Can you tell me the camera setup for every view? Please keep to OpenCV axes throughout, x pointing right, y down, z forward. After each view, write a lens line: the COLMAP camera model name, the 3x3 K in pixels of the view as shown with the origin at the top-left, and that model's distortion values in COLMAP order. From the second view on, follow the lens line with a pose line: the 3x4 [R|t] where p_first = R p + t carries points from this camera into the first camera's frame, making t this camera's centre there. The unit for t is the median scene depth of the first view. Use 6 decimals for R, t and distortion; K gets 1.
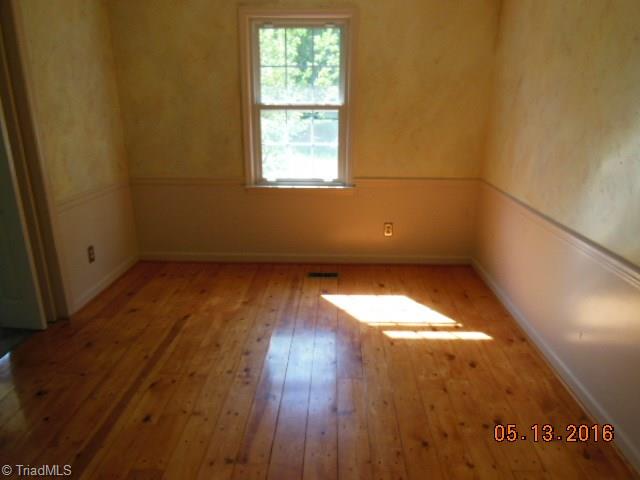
lens RADIAL K [[461.7, 0, 320.1], [0, 461.7, 240.1], [0, 0, 1]] dist [-0.009534, -0.002236]
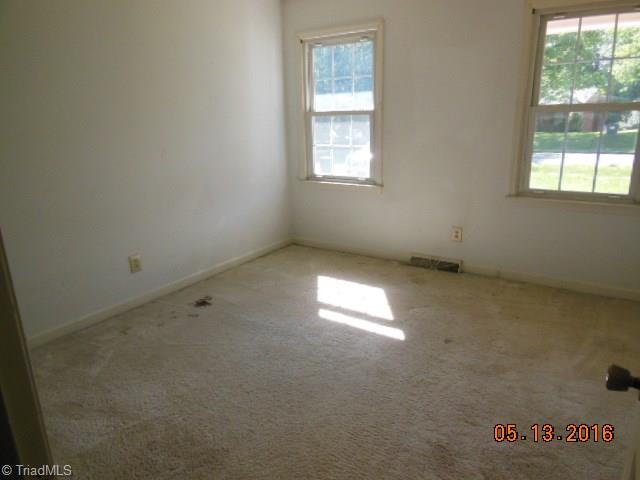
lens RADIAL K [[461.7, 0, 319.1], [0, 461.7, 239.9], [0, 0, 1]] dist [-0.009534, -0.002236]
pose [[0.835795, 0.123699, -0.534926, 0.557190], [-0.125052, 0.991571, 0.033909, -0.009972], [0.534611, 0.038553, 0.844218, 0.023019]]
